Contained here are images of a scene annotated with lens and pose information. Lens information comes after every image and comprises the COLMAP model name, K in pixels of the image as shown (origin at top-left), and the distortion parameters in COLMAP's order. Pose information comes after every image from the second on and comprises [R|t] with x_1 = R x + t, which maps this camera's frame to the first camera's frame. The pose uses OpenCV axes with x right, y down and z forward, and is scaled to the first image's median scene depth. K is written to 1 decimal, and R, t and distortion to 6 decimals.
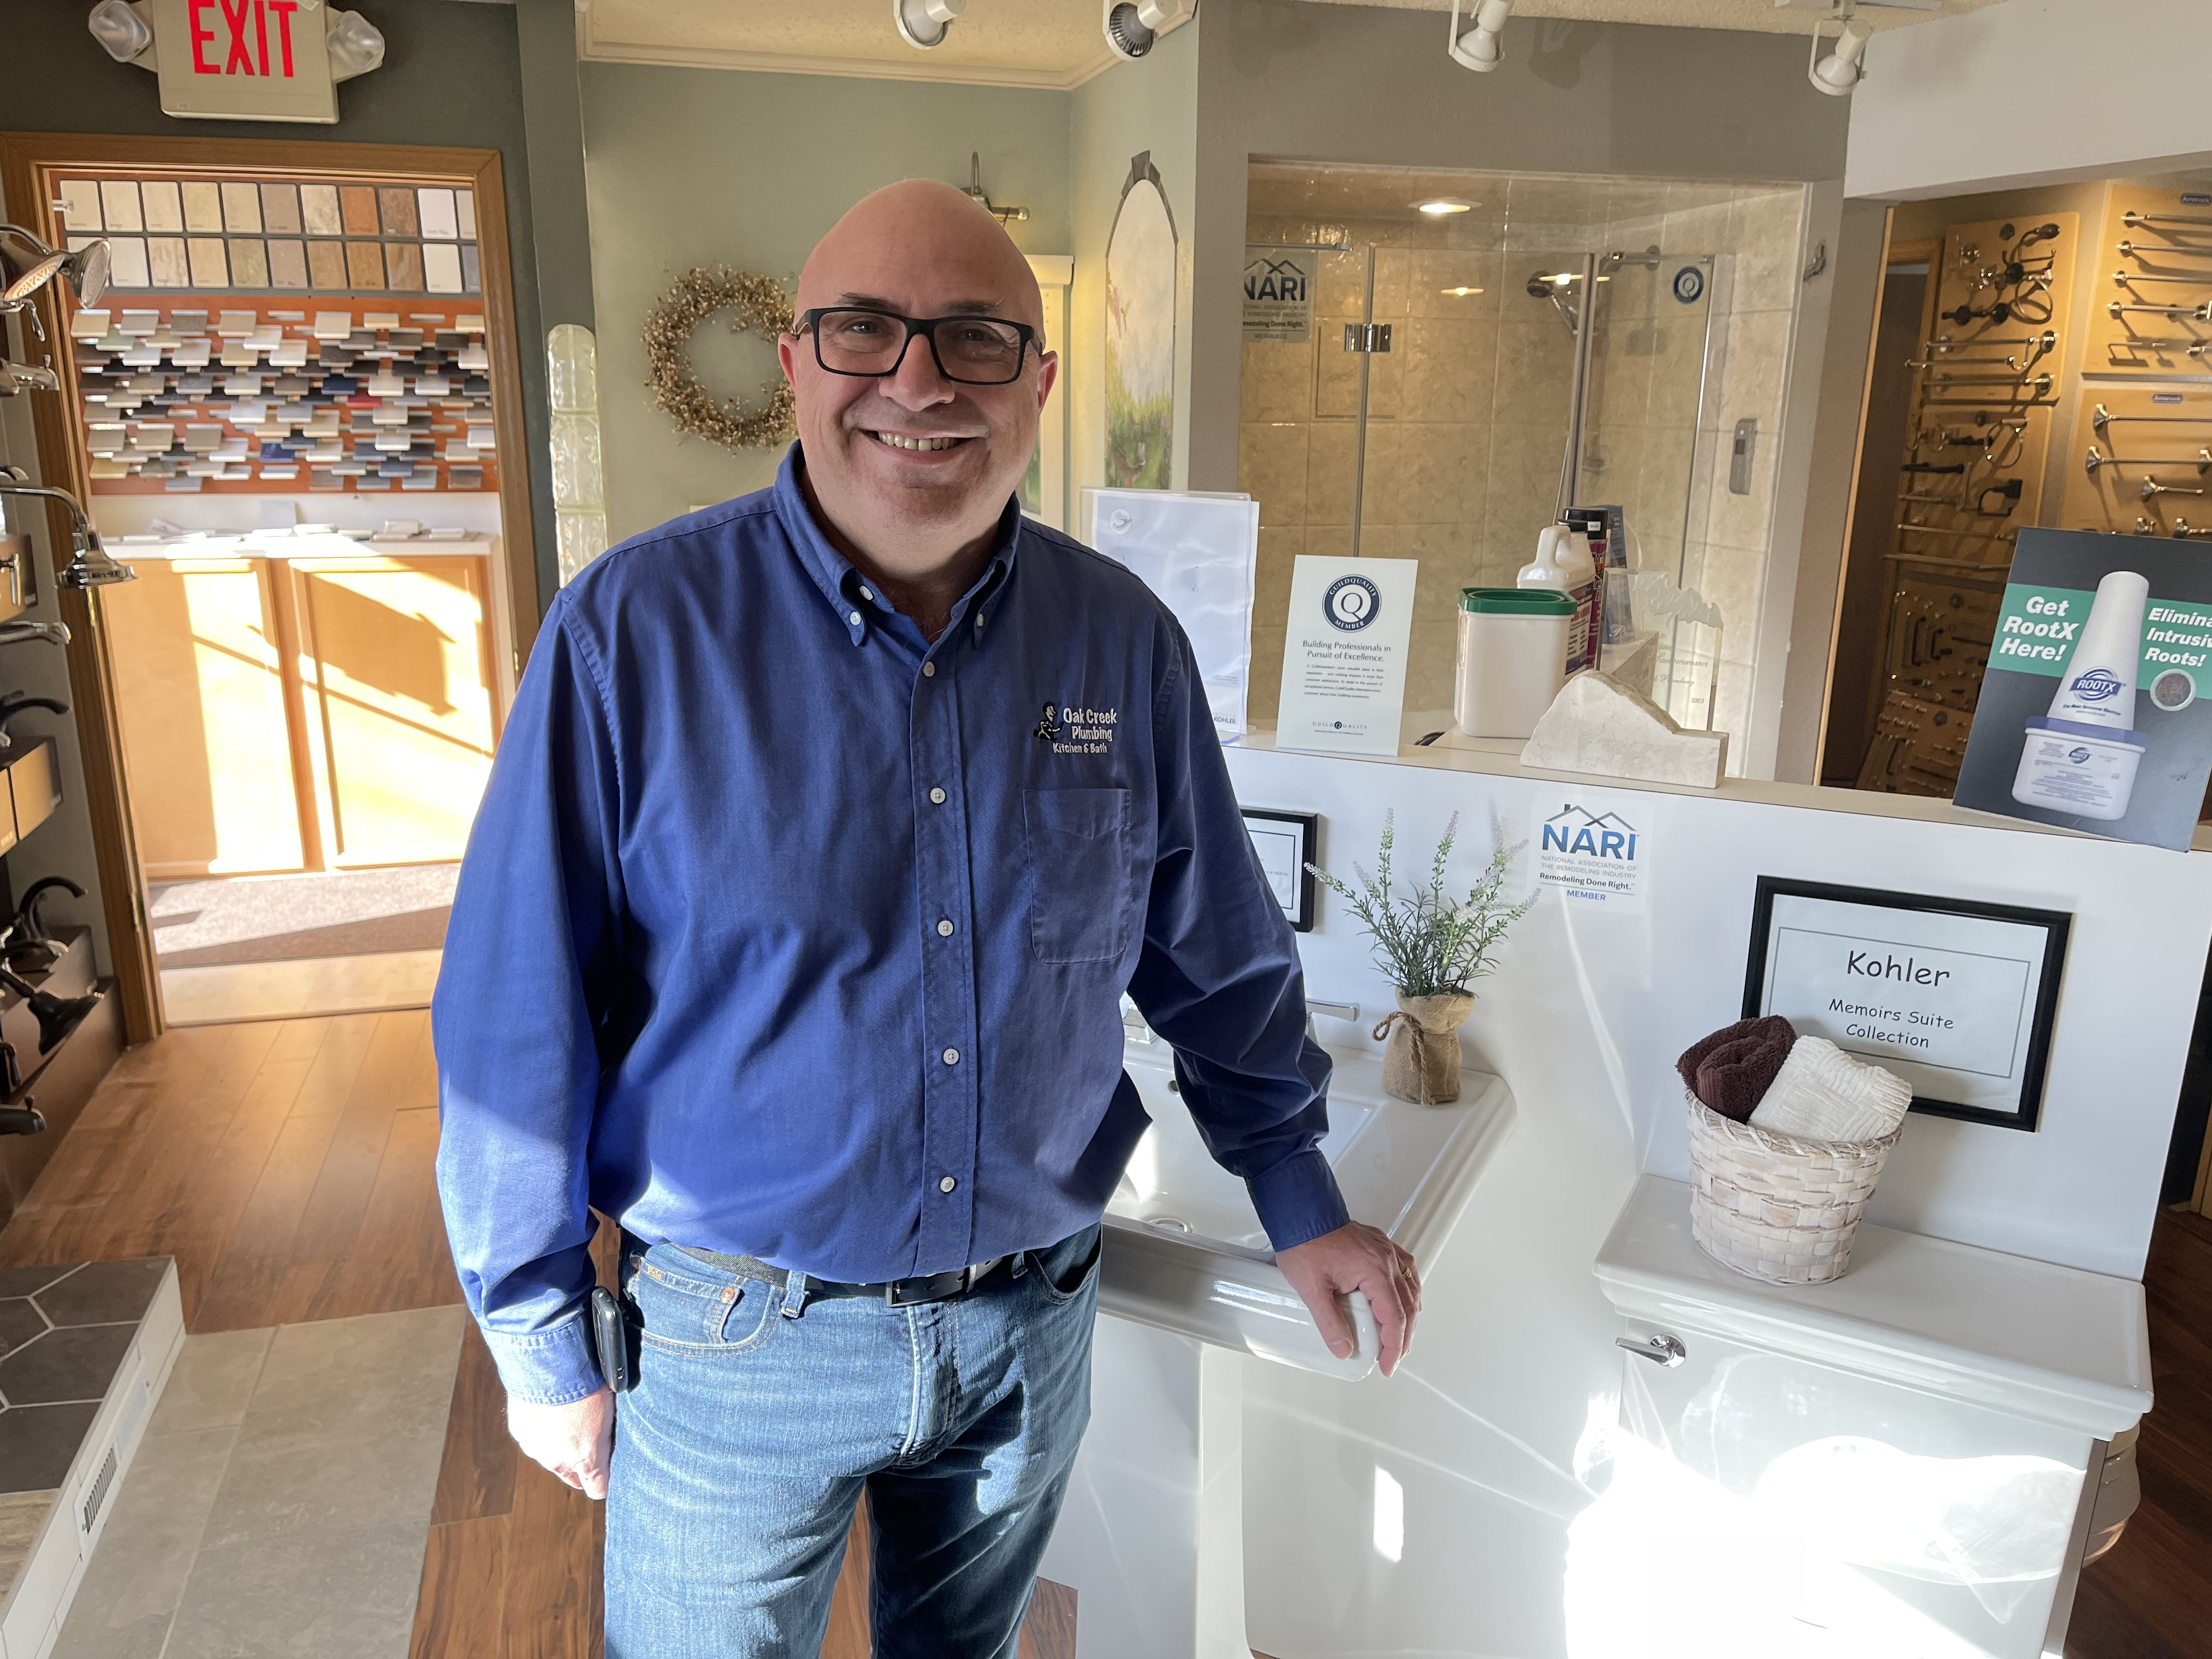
lens RADIAL K [[1664.0, 0, 1106.0], [0, 1664.0, 829.5], [0, 0, 1]] dist [0.105001, -0.153347]
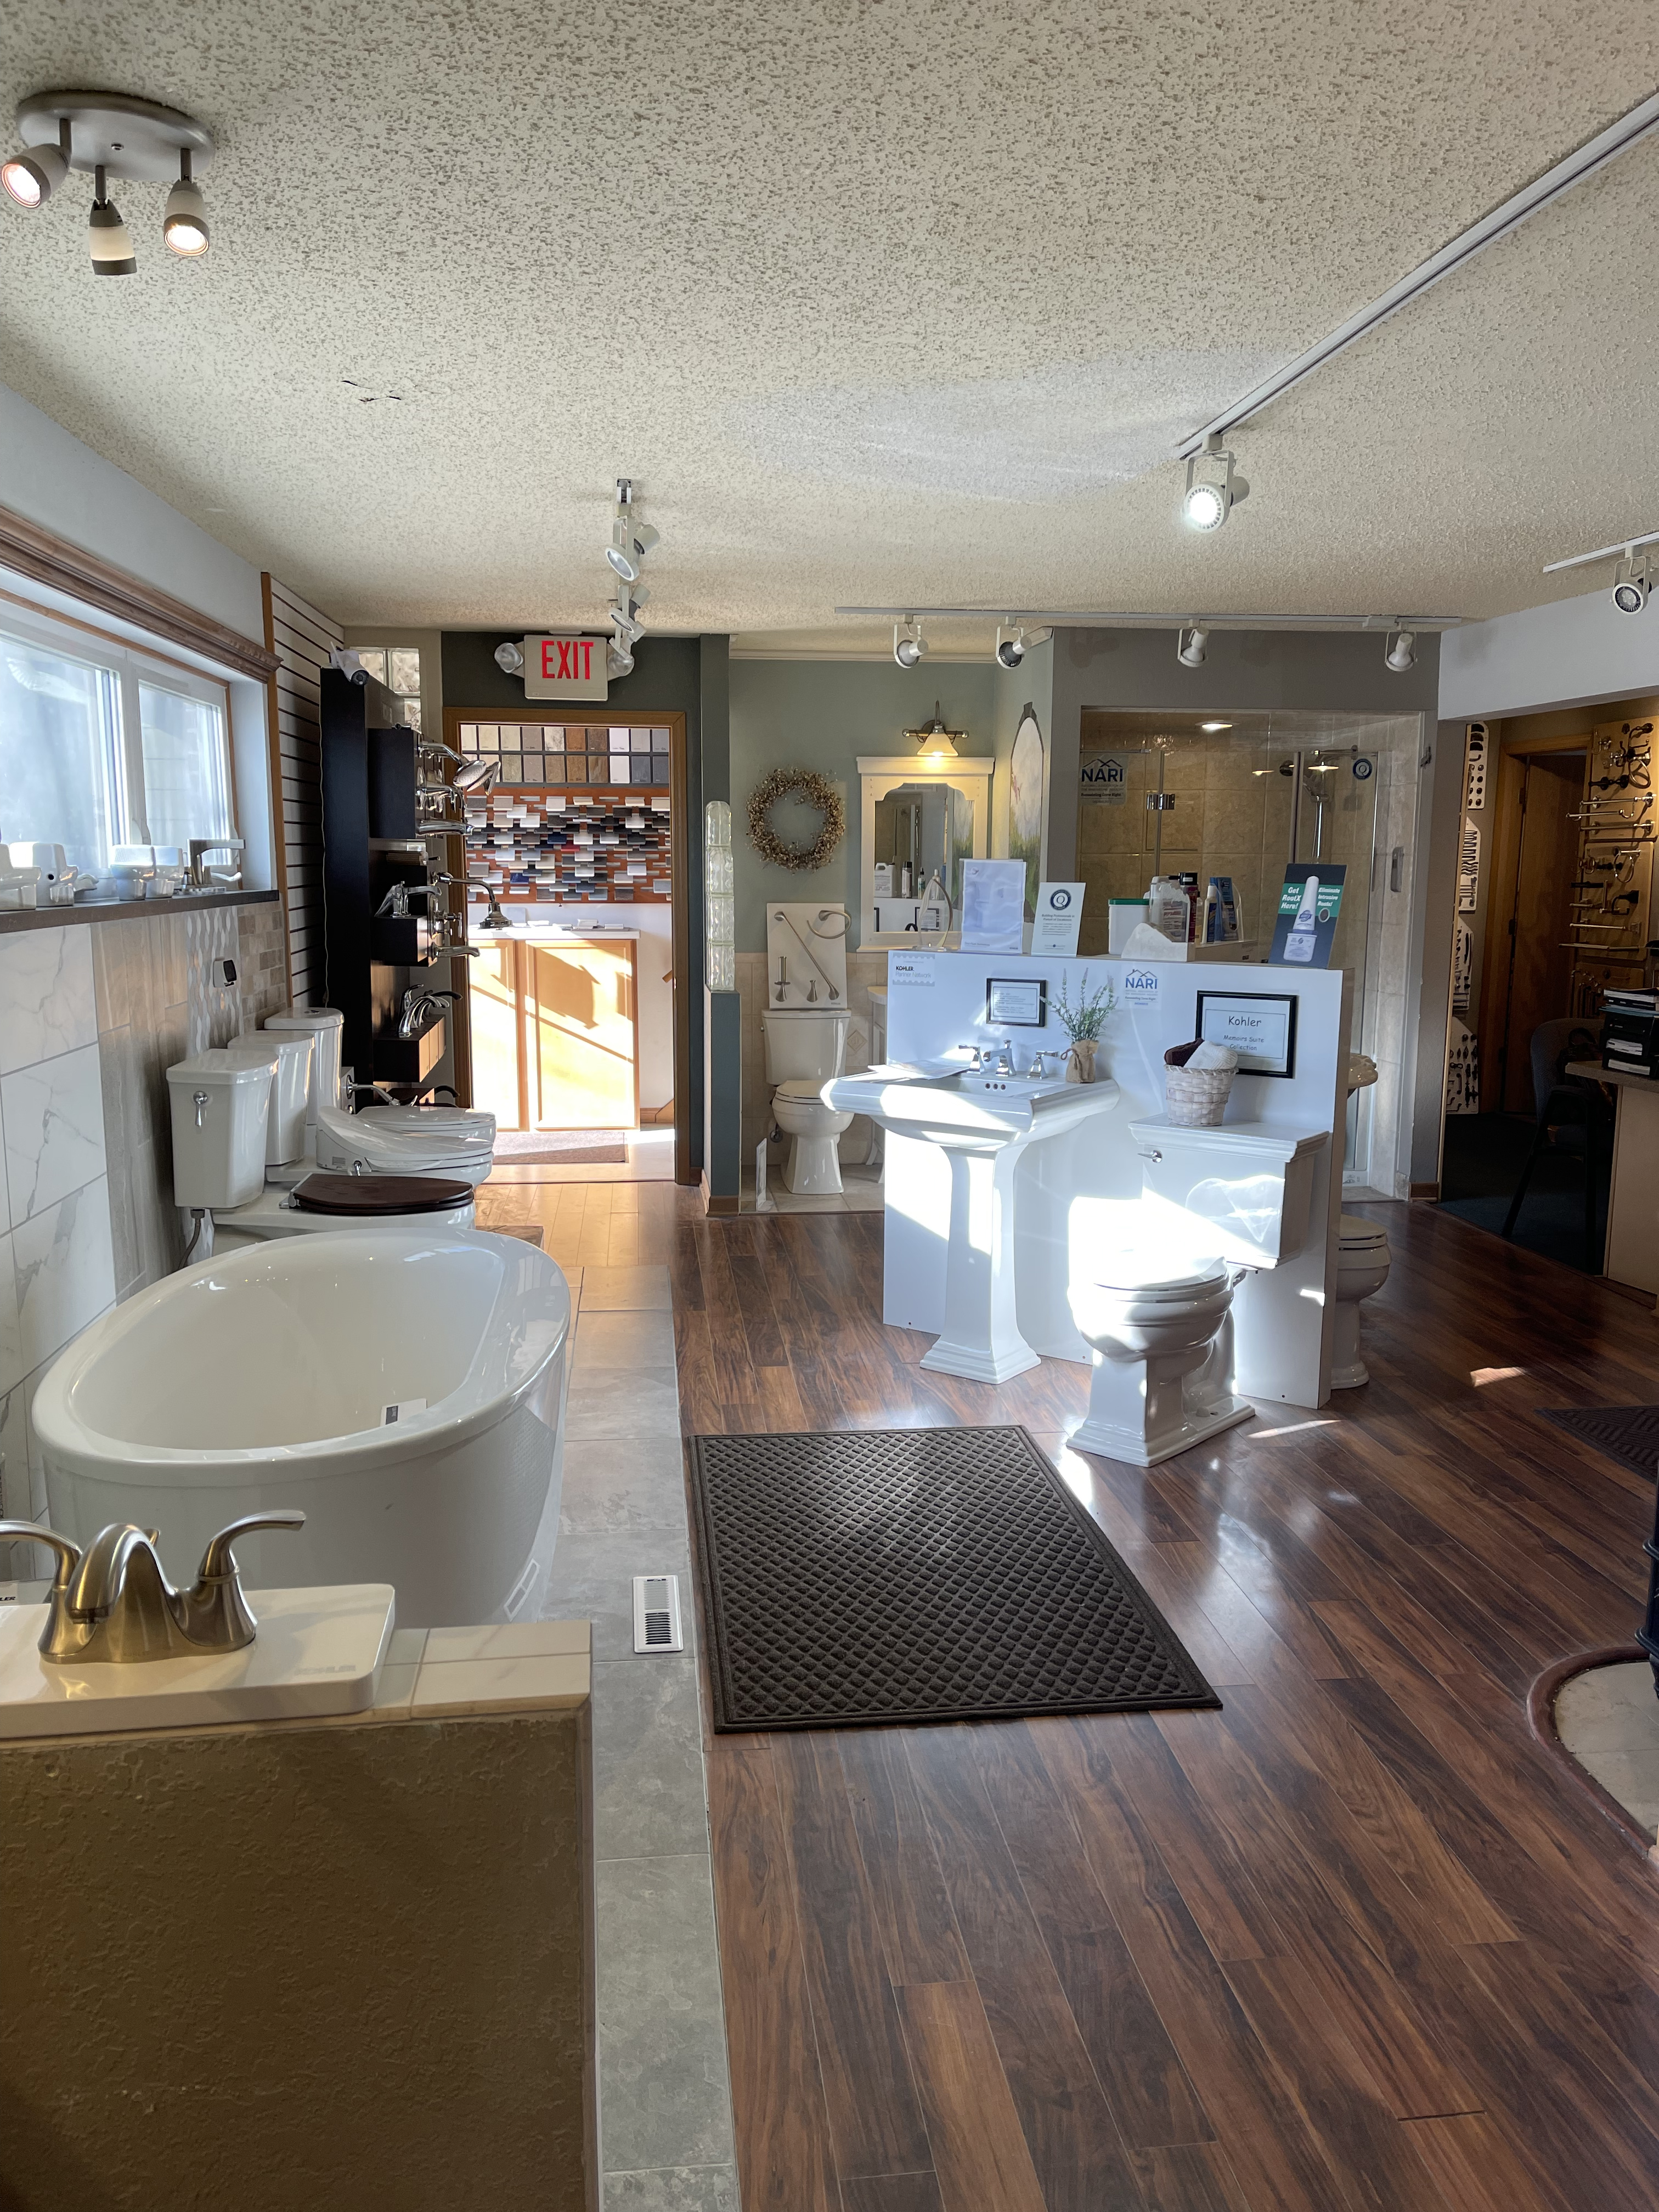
lens RADIAL K [[1664.0, 0, 829.5], [0, 1664.0, 1106.0], [0, 0, 1]] dist [0.105001, -0.153347]
pose [[0.988363, 0.017298, -0.151129, 0.068104], [-0.033746, 0.993690, -0.106961, 0.169887], [0.148325, 0.110816, 0.982710, -0.562606]]
